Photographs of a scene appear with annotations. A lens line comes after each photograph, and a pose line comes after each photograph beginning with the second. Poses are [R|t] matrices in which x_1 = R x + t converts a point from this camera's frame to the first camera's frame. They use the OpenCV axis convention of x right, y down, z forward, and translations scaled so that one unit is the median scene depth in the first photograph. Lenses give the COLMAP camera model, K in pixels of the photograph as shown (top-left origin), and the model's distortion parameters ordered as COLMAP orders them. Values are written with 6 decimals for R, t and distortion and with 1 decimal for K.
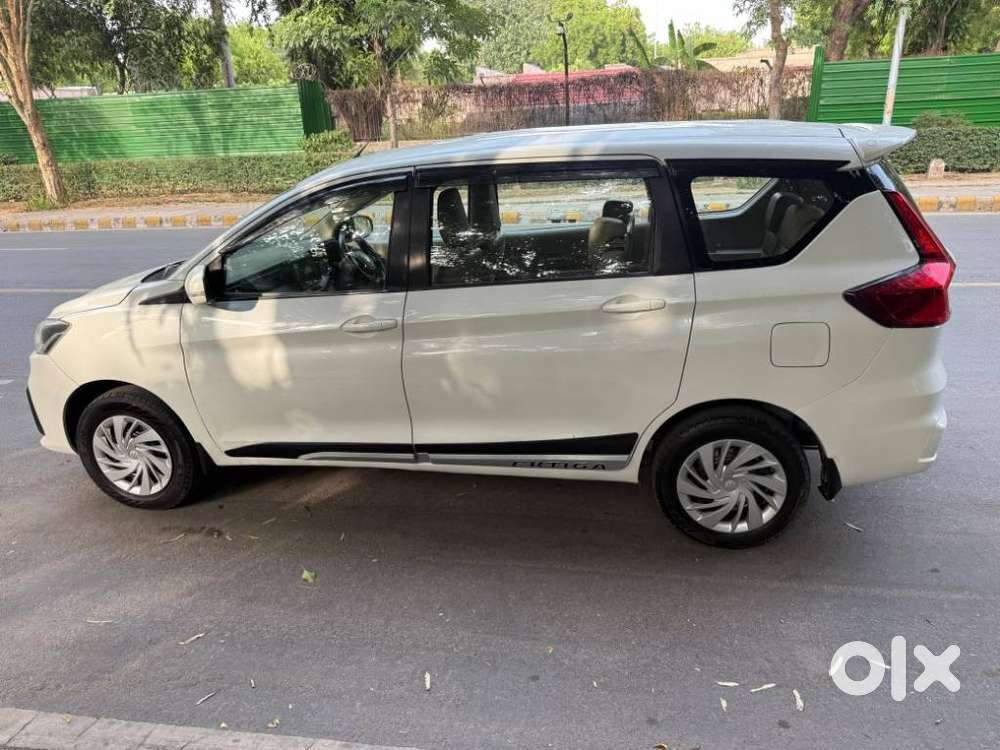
lens RADIAL K [[706.2, 0, 500.0], [0, 706.2, 375.0], [0, 0, 1]] dist [0.003444, 0.004054]
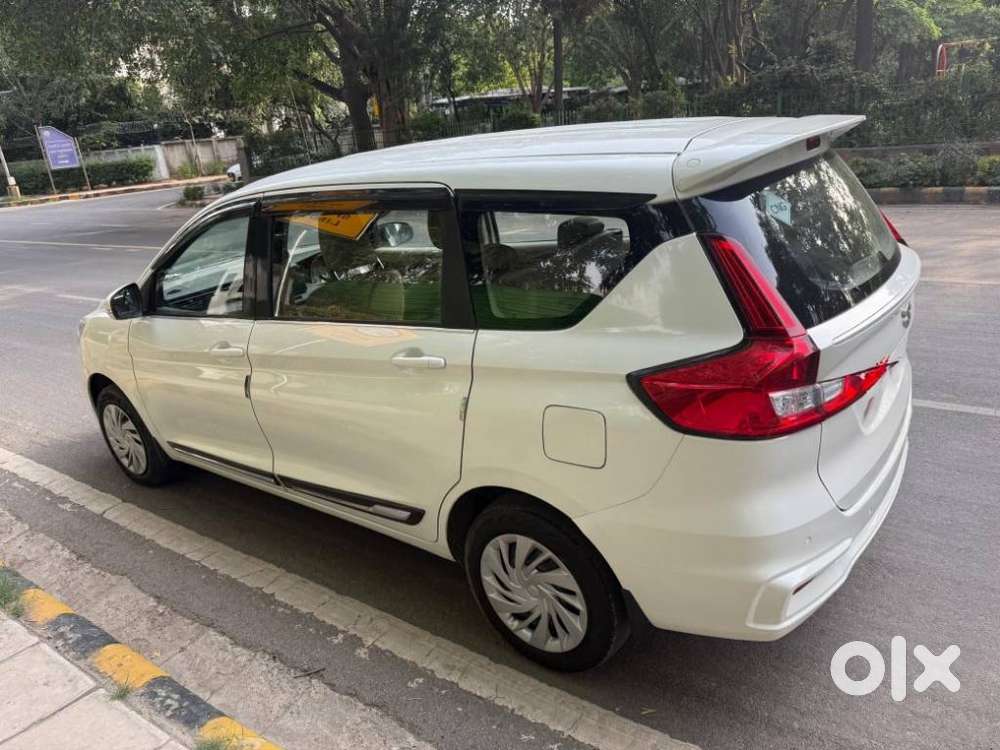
lens RADIAL K [[712.1, 0, 500.0], [0, 712.1, 375.0], [0, 0, 1]] dist [0.015830, -0.045911]
pose [[0.898786, 0.103156, -0.426078, 0.628347], [-0.084529, 0.994462, 0.062455, -0.139639], [0.430160, -0.020118, 0.902528, 0.261445]]
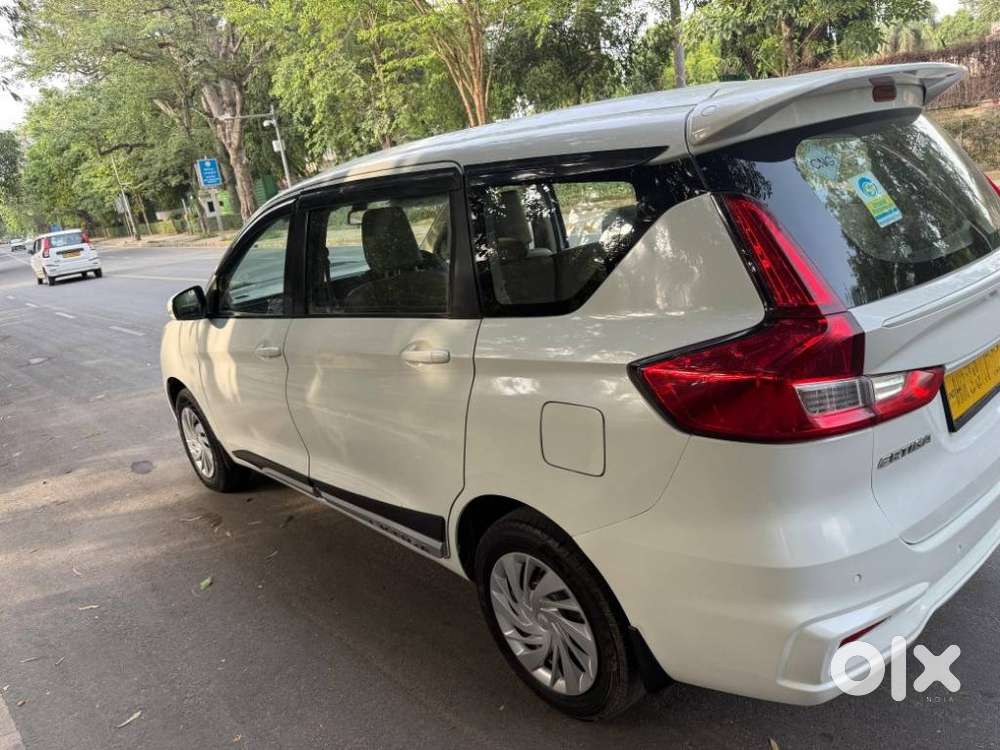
lens RADIAL K [[712.1, 0, 500.0], [0, 712.1, 375.0], [0, 0, 1]] dist [0.015830, -0.045911]
pose [[0.798703, 0.100279, -0.593311, 0.704846], [-0.099965, 0.994427, 0.033503, -0.108277], [0.593364, 0.032551, 0.804276, 0.406181]]
